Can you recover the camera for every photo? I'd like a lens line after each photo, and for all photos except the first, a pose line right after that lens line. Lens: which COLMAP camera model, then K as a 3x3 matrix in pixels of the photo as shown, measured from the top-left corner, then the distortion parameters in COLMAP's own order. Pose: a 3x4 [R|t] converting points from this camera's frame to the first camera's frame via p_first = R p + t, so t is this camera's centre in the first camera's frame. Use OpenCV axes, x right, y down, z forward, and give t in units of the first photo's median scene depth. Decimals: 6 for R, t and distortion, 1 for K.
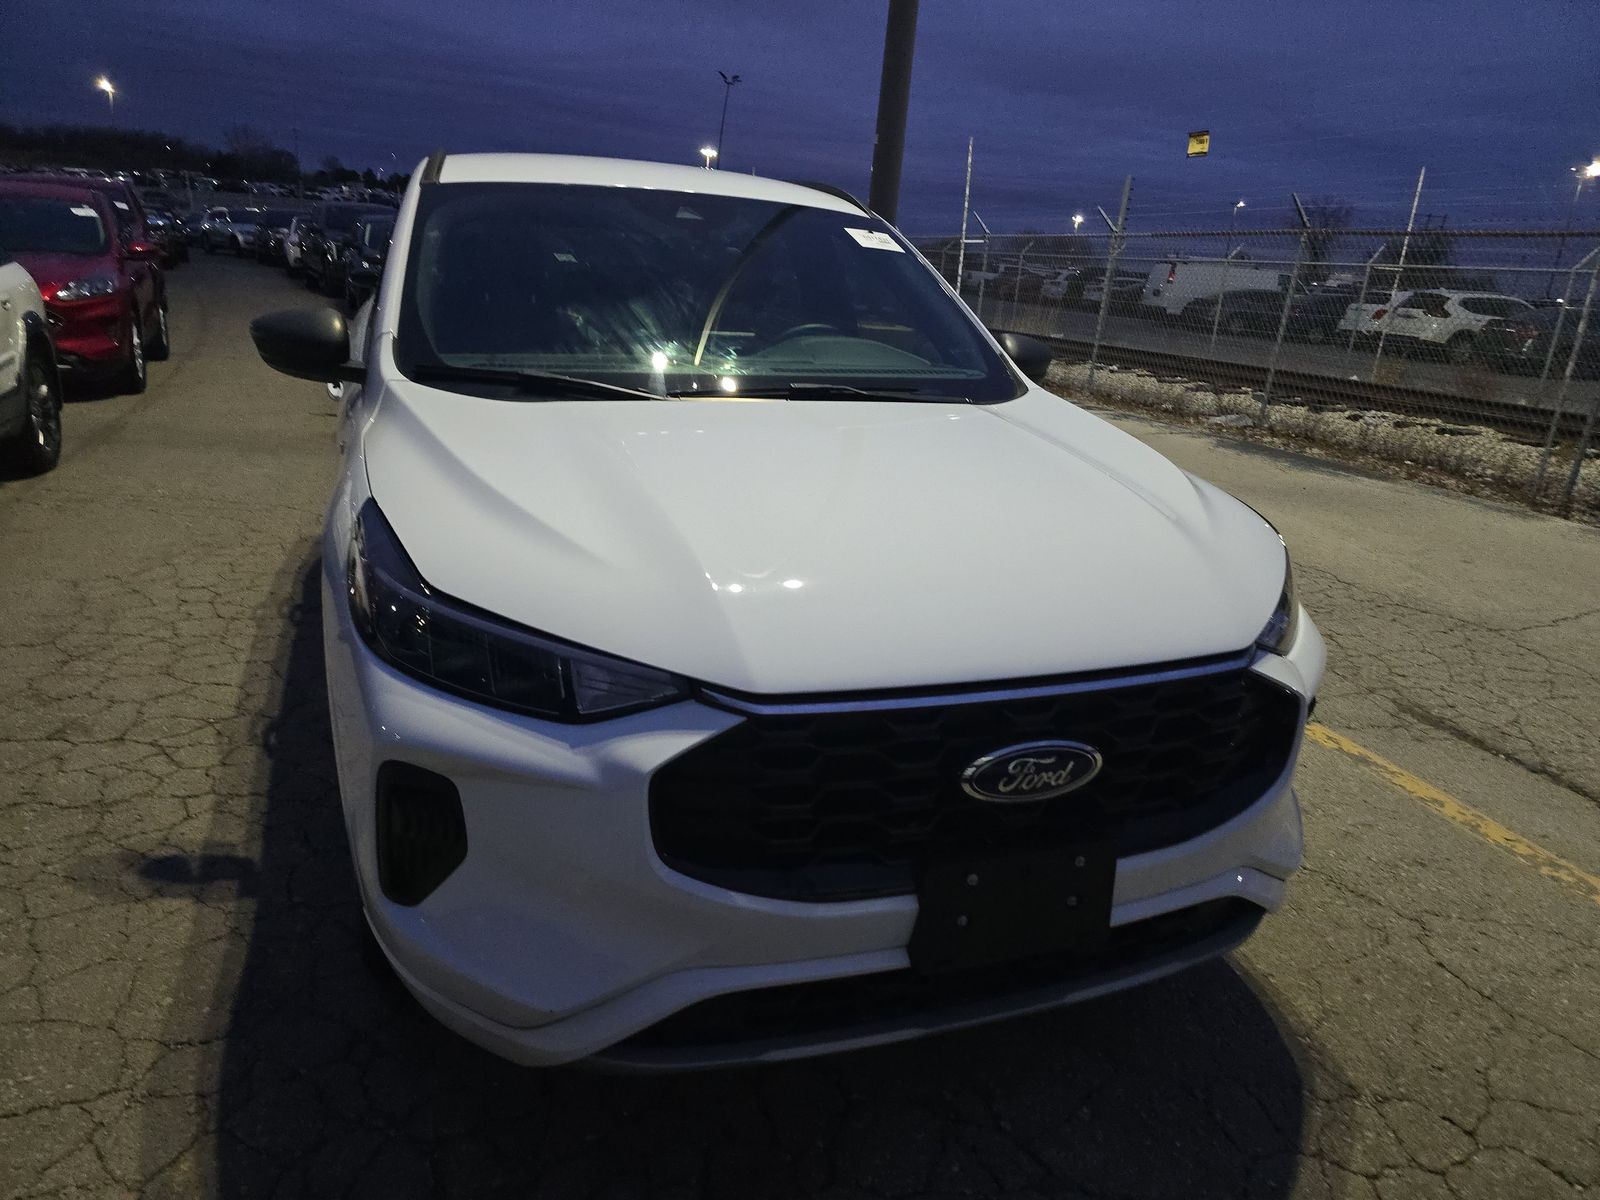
lens RADIAL K [[1061.8, 0, 796.9], [0, 1061.8, 599.6], [0, 0, 1]] dist [0.053814, -0.044285]
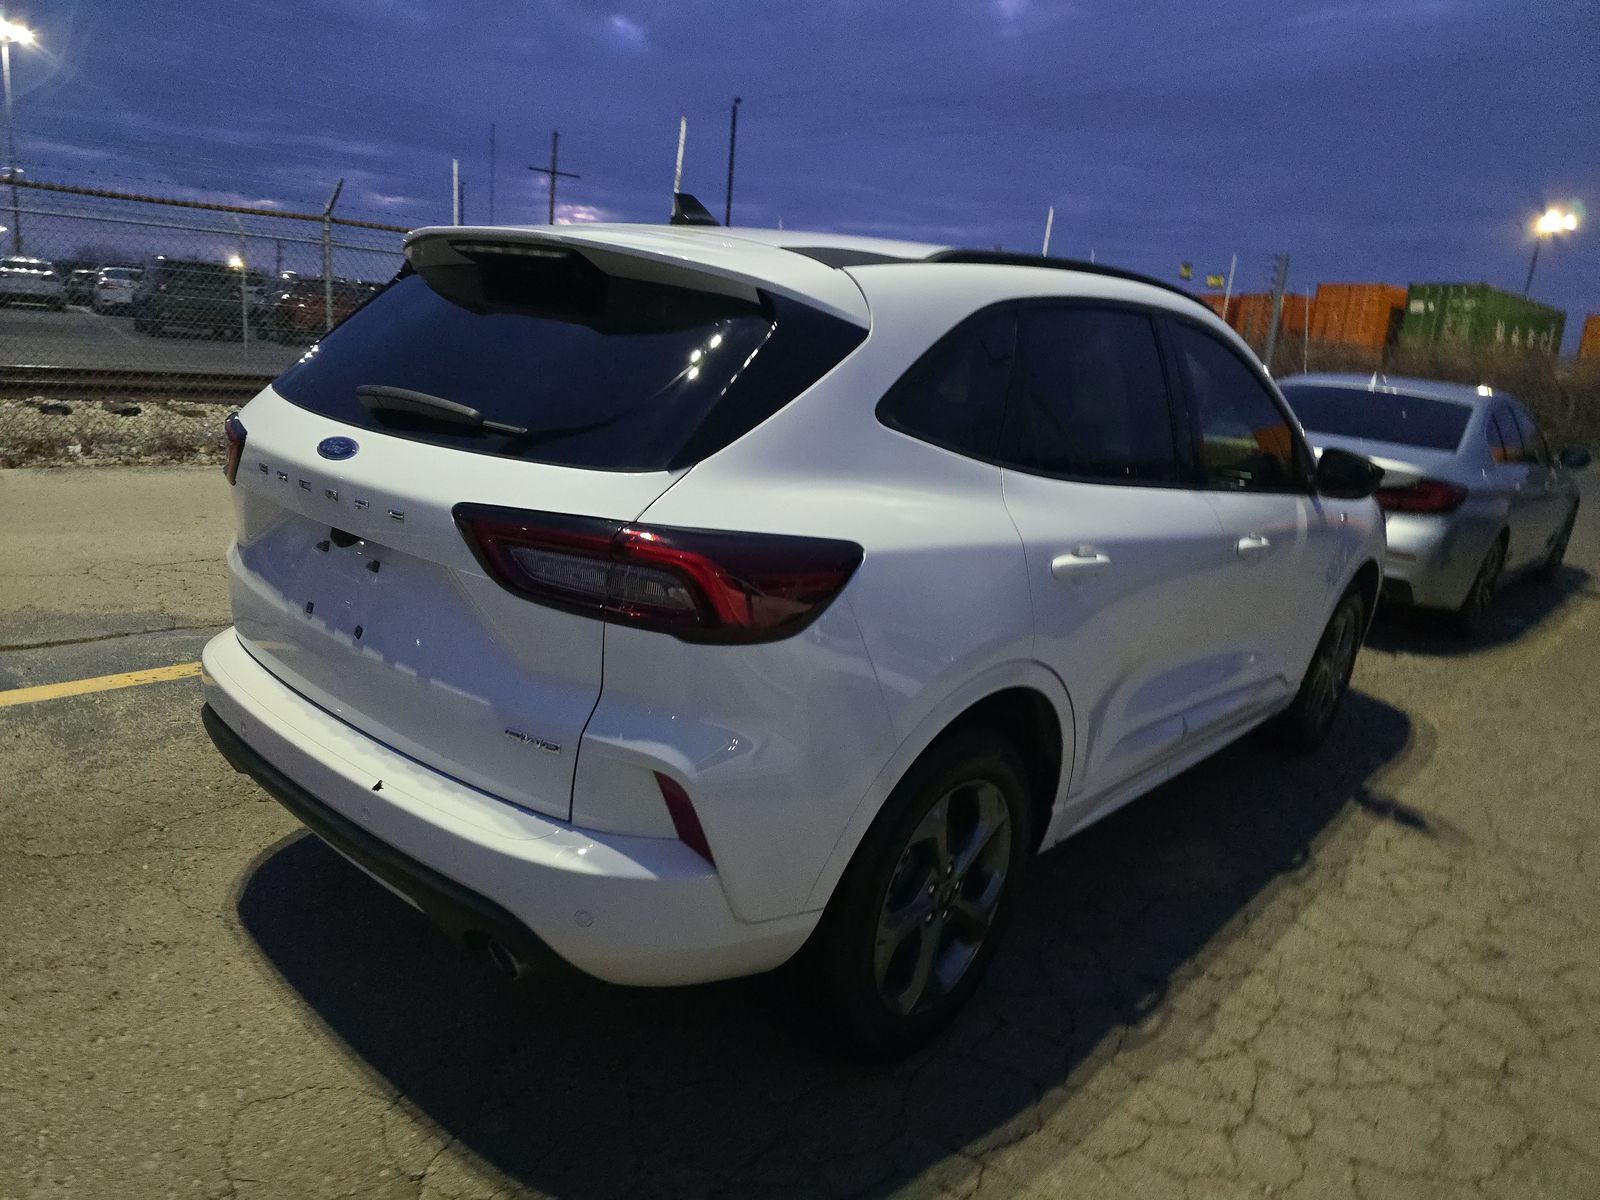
lens RADIAL K [[1061.8, 0, 792.5], [0, 1061.8, 595.0], [0, 0, 1]] dist [0.053814, -0.044285]
pose [[-0.455320, -0.316053, 0.832342, -1.168821], [0.154183, 0.892756, 0.423337, -0.698540], [-0.876876, 0.321087, -0.357760, 1.904383]]
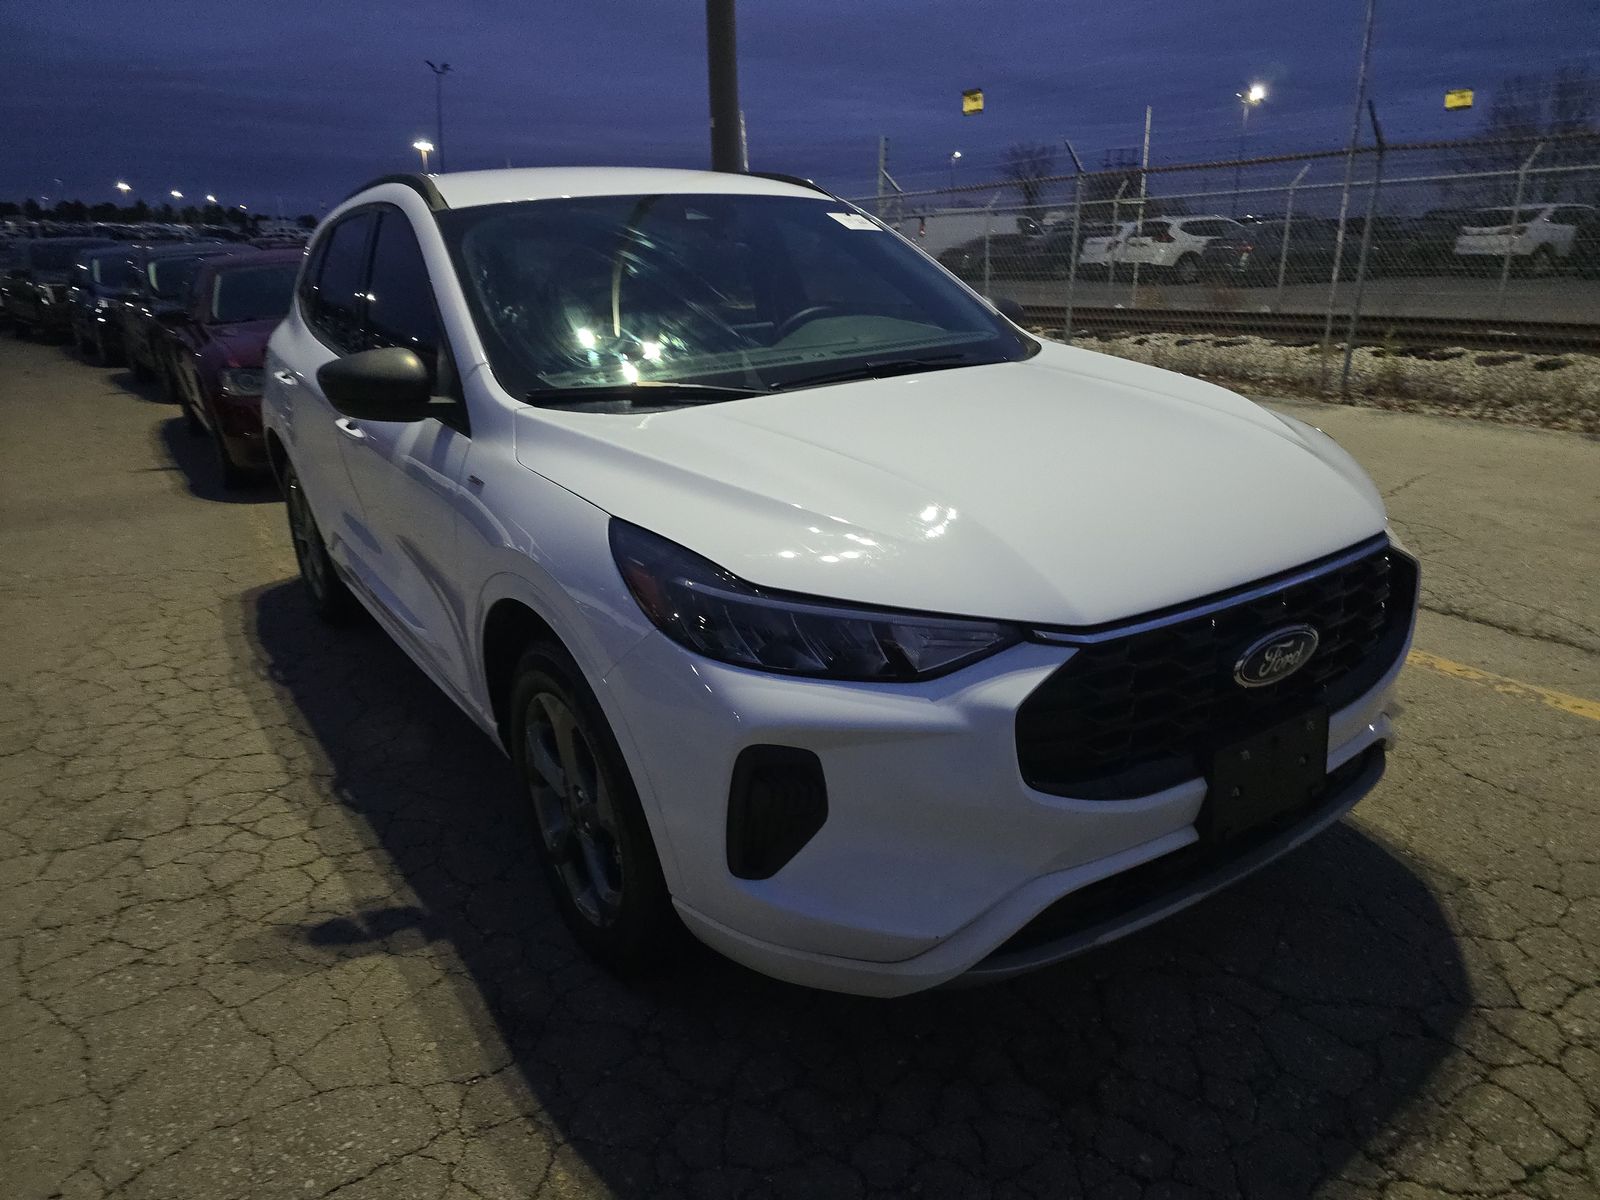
lens RADIAL K [[1061.8, 0, 793.8], [0, 1061.8, 602.7], [0, 0, 1]] dist [0.053814, -0.044285]
pose [[0.969378, -0.165272, 0.181633, -0.264969], [0.161352, 0.986231, 0.036256, -0.013774], [-0.185125, -0.005839, 0.982698, -0.035548]]
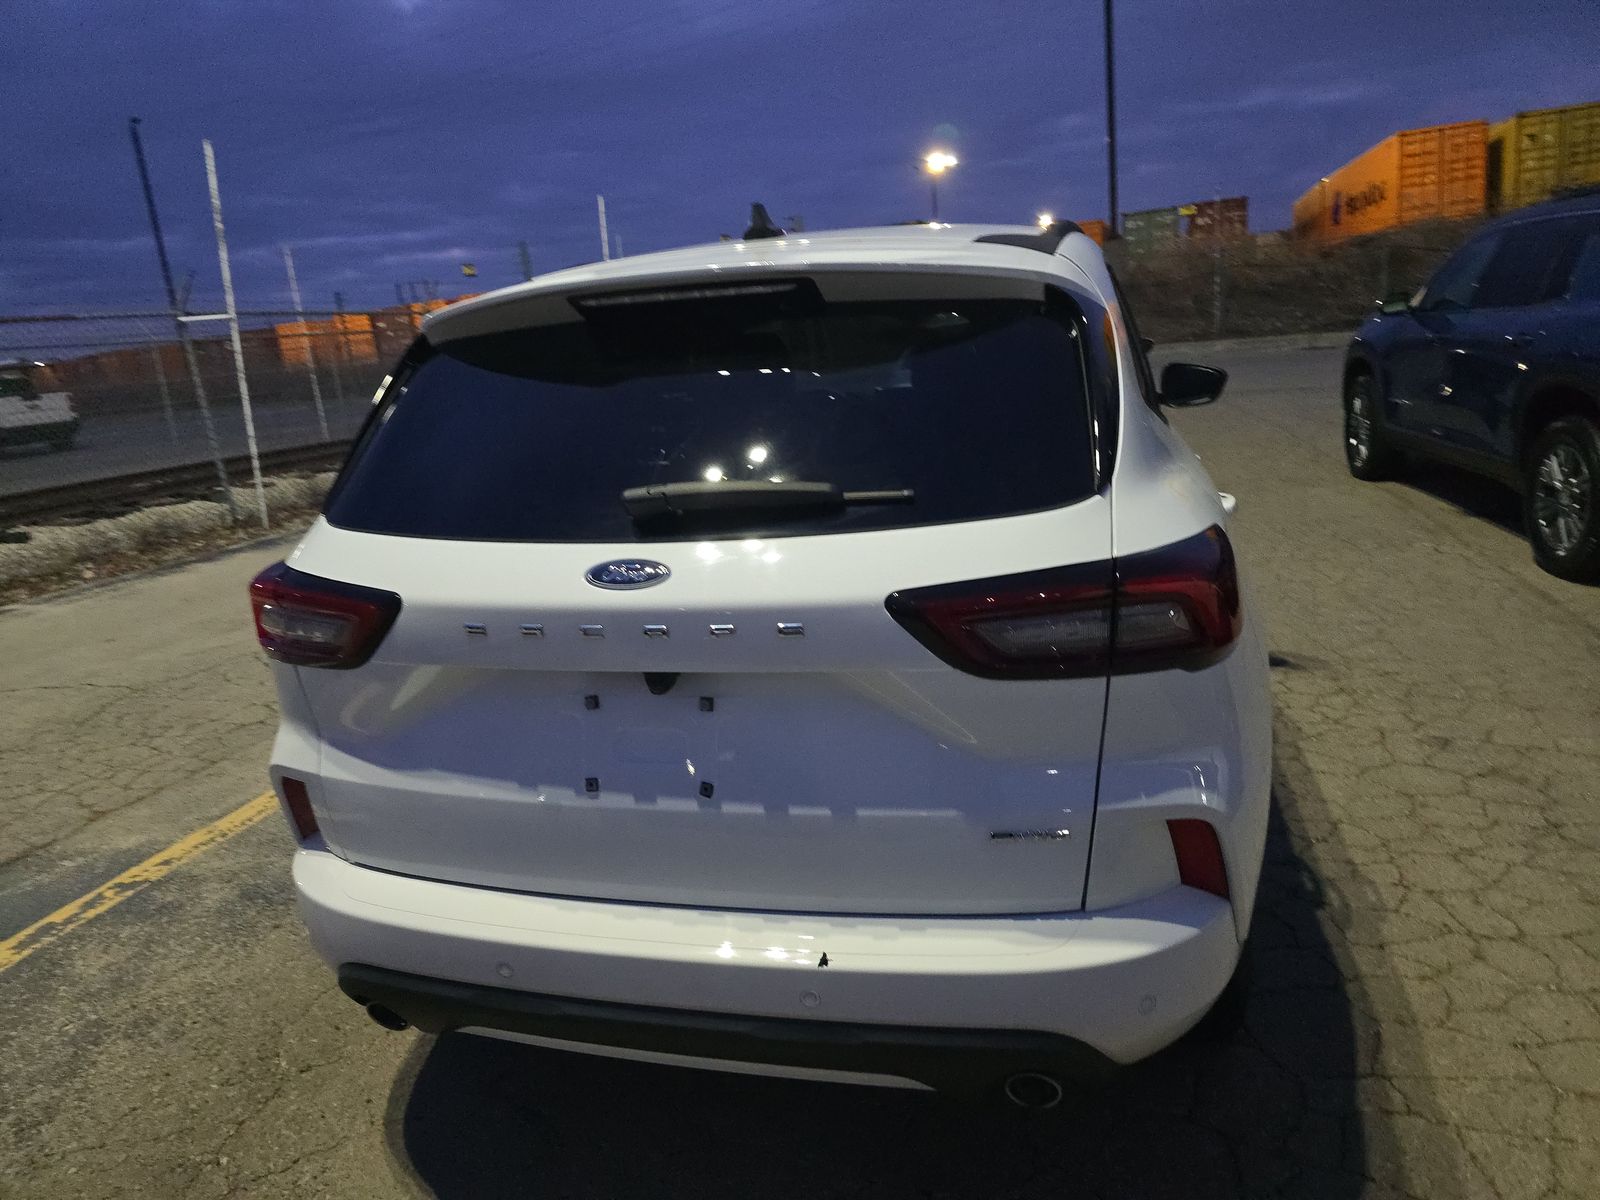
lens RADIAL K [[1061.8, 0, 786.1], [0, 1061.8, 596.5], [0, 0, 1]] dist [0.053814, -0.044285]
pose [[-0.805453, -0.144388, 0.574802, -0.811403], [0.210171, 0.837248, 0.504821, -0.778555], [-0.554142, 0.527416, -0.644018, 2.184951]]
